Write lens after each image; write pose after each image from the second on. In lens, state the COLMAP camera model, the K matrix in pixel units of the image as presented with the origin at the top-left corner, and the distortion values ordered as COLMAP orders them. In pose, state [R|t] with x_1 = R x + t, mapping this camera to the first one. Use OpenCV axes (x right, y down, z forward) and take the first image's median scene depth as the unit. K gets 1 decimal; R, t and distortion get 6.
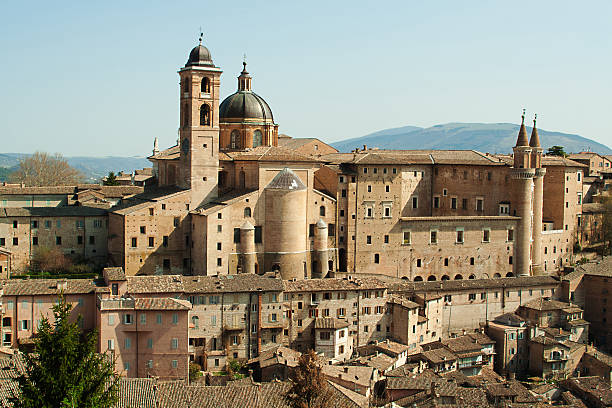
lens RADIAL K [[888.7, 0, 308.7], [0, 888.7, 207.3], [0, 0, 1]] dist [-0.102960, 0.000000]
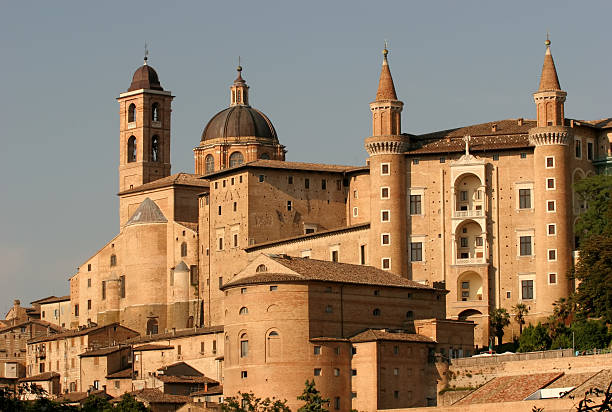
lens RADIAL K [[2280.8, 0, 306.0], [0, 2280.8, 203.9], [0, 0, 1]] dist [-0.256171, 0.000000]
pose [[0.186991, -0.152537, -0.970447, 1.865753], [-0.025087, 0.986807, -0.159943, 0.265572], [0.982041, 0.054254, 0.180697, 0.759154]]
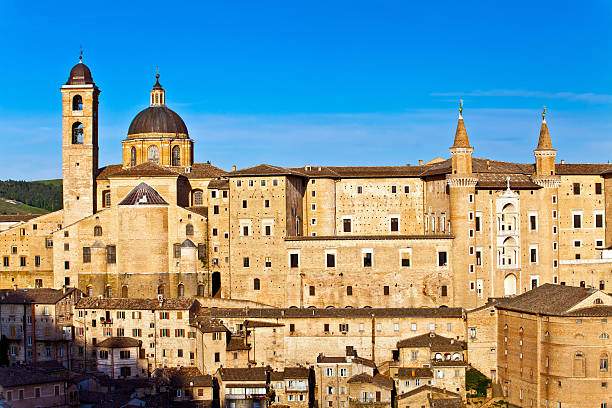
lens RADIAL K [[1247.7, 0, 304.6], [0, 1247.7, 207.1], [0, 0, 1]] dist [-0.304534, 0.000000]
pose [[0.836652, -0.034432, -0.546652, 0.810589], [-0.000860, 0.997938, -0.064174, 0.062753], [0.547734, 0.054161, 0.834897, 0.002713]]
